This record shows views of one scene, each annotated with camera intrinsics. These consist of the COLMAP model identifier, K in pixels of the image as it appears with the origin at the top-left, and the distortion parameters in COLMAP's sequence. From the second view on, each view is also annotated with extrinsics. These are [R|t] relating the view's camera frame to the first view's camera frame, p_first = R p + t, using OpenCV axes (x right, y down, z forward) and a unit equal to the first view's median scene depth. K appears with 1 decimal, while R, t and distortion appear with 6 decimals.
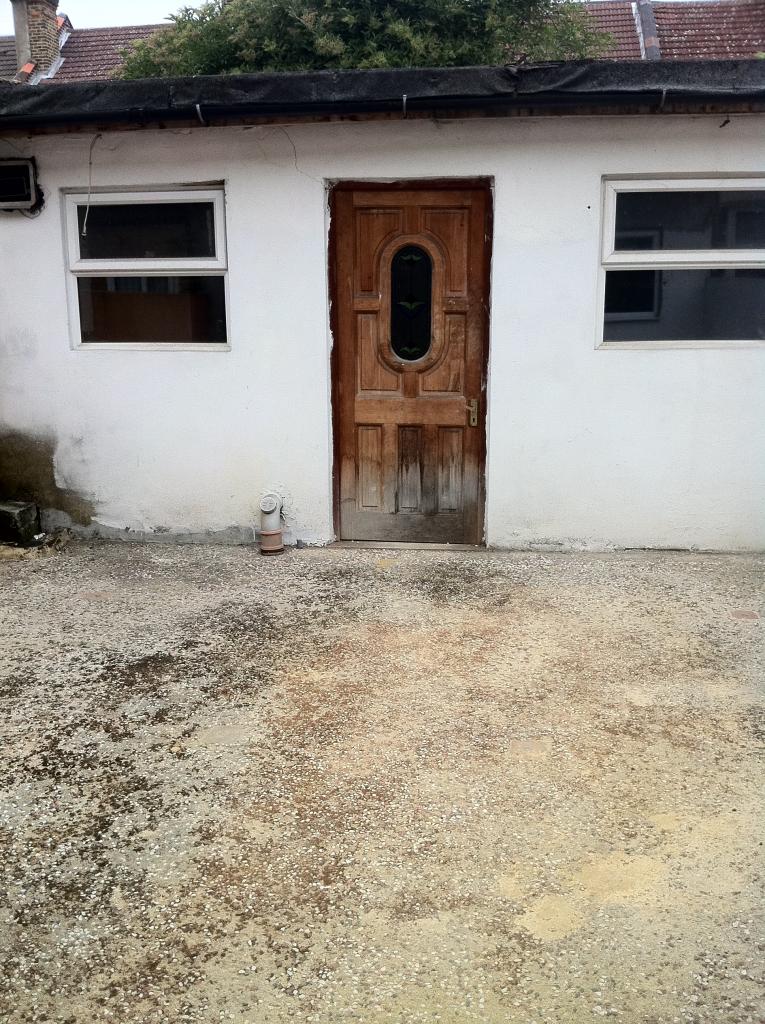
lens RADIAL K [[983.1, 0, 382.5], [0, 983.1, 512.0], [0, 0, 1]] dist [0.000460, -0.003078]
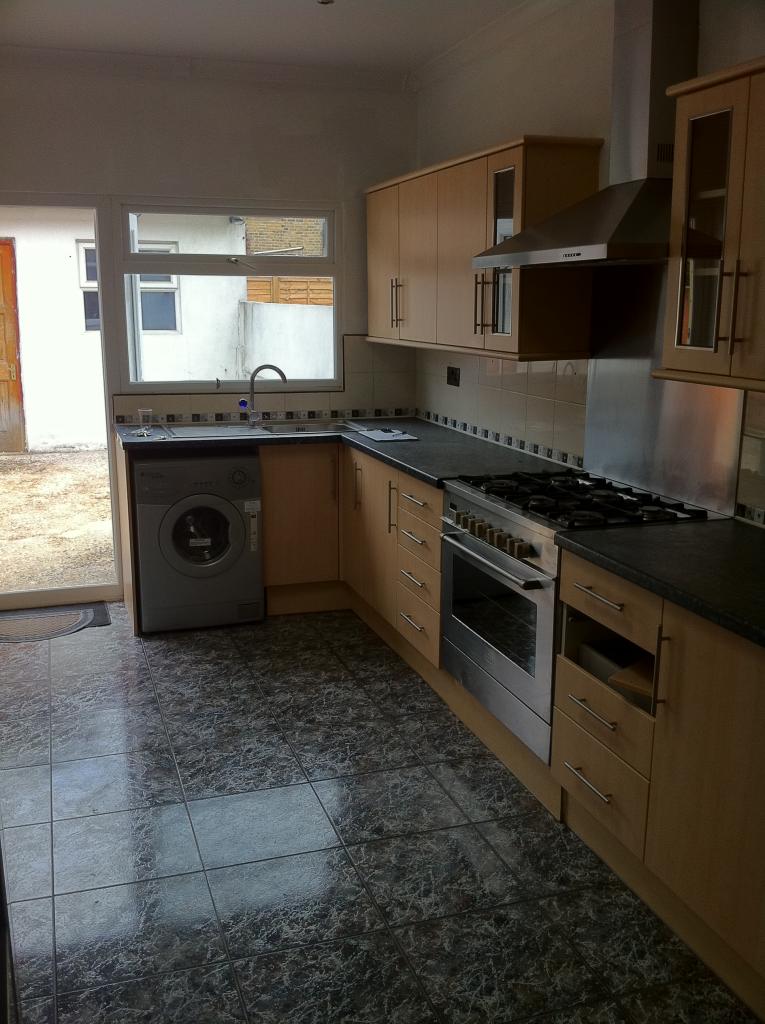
lens RADIAL K [[983.1, 0, 382.5], [0, 983.1, 512.0], [0, 0, 1]] dist [0.000460, -0.003078]
pose [[0.889174, -0.086069, 0.449401, -0.128127], [0.091579, 0.995752, 0.009511, 0.187470], [-0.448311, 0.032698, 0.893280, -0.824877]]
